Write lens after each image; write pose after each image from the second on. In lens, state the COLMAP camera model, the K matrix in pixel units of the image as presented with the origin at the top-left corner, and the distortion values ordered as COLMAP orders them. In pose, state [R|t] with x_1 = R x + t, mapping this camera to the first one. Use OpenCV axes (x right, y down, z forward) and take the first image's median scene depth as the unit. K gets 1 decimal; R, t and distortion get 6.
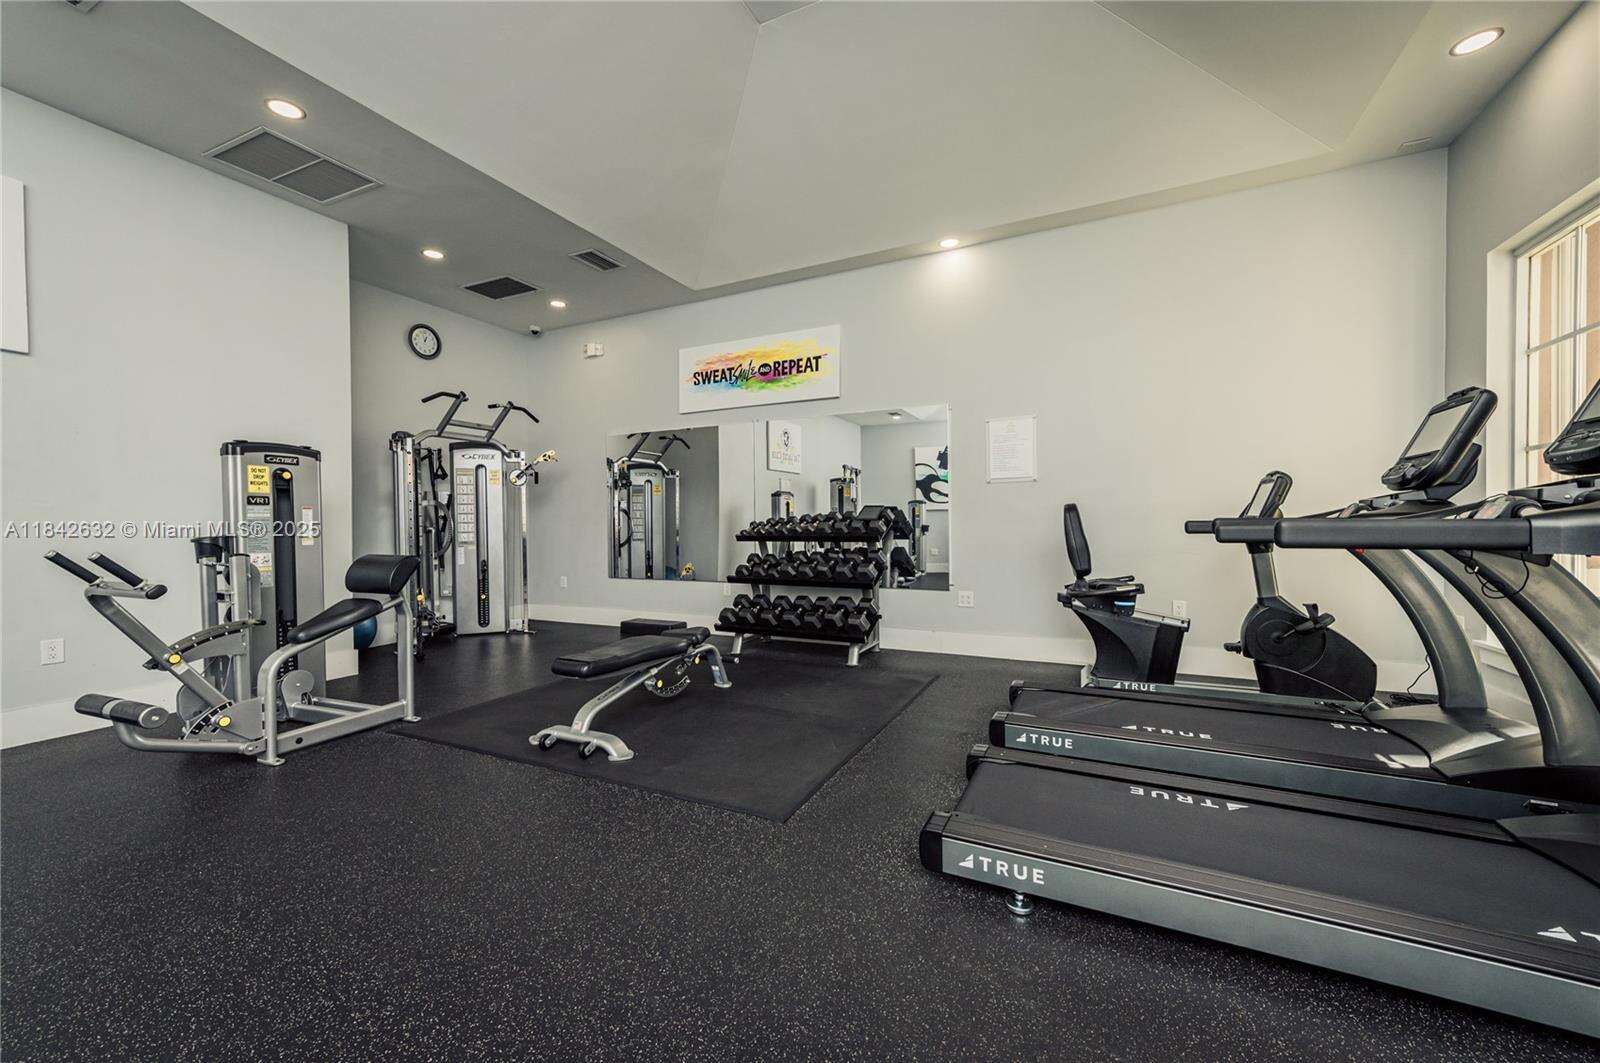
lens RADIAL K [[618.5, 0, 806.9], [0, 618.5, 530.0], [0, 0, 1]] dist [0.001818, 0.000362]
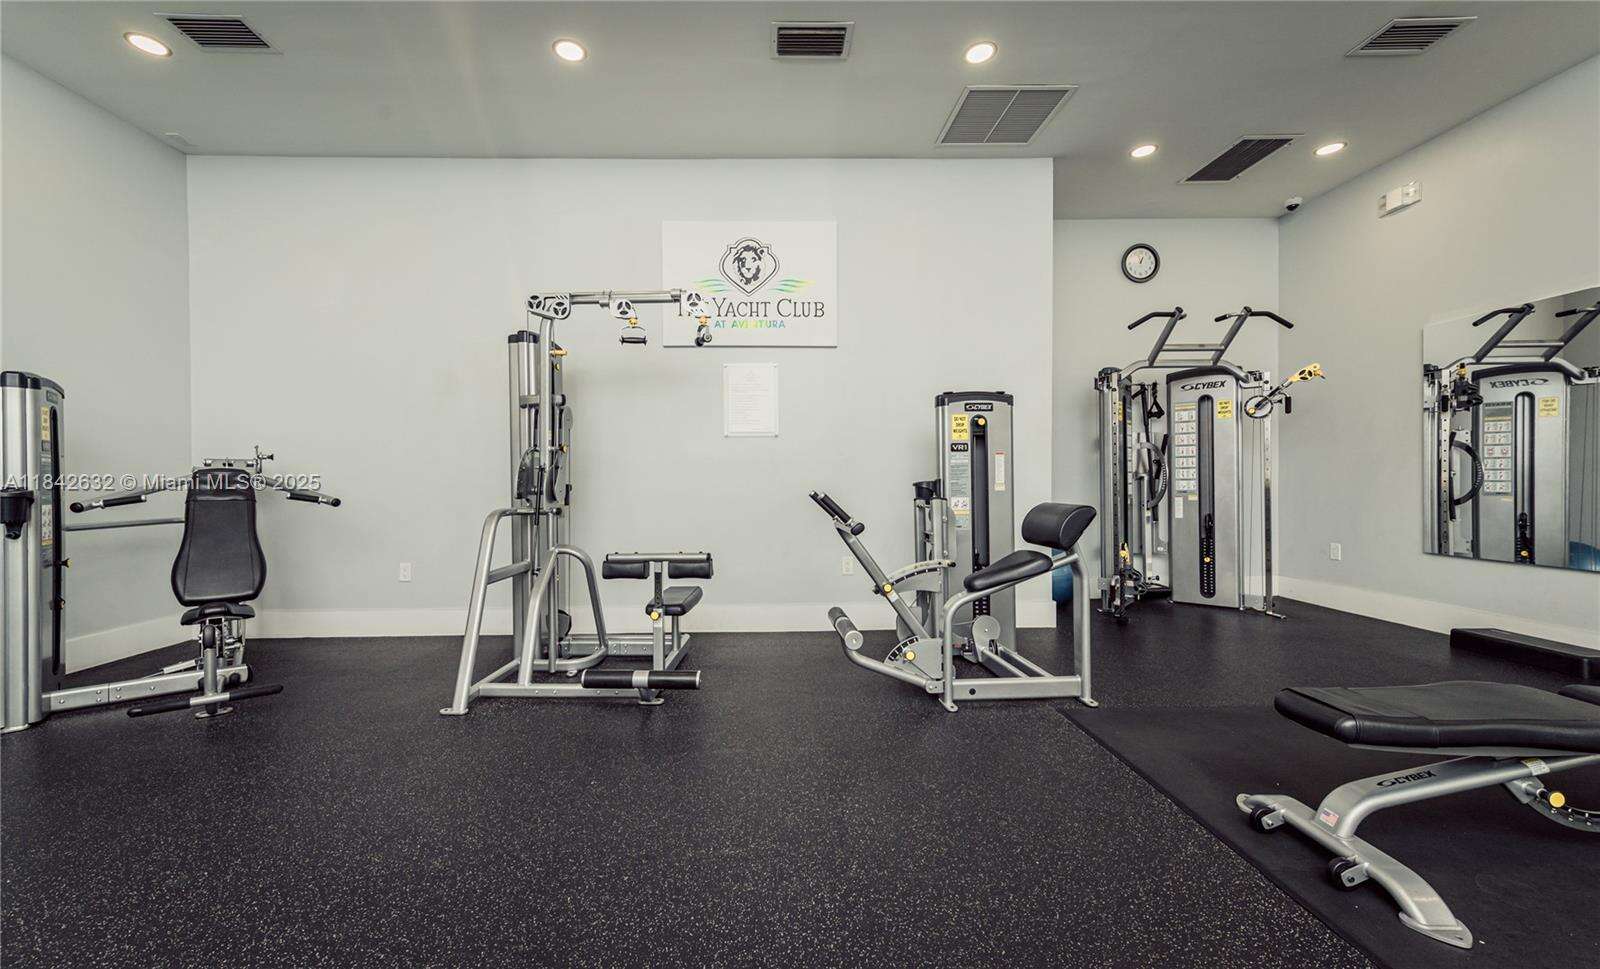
lens RADIAL K [[628.0, 0, 773.8], [0, 628.0, 484.7], [0, 0, 1]] dist [0.010581, 0.000534]
pose [[0.438634, 0.011931, -0.898587, -0.047588], [-0.003077, 0.999926, 0.011774, 0.003330], [0.898661, -0.002399, 0.438638, 0.185507]]
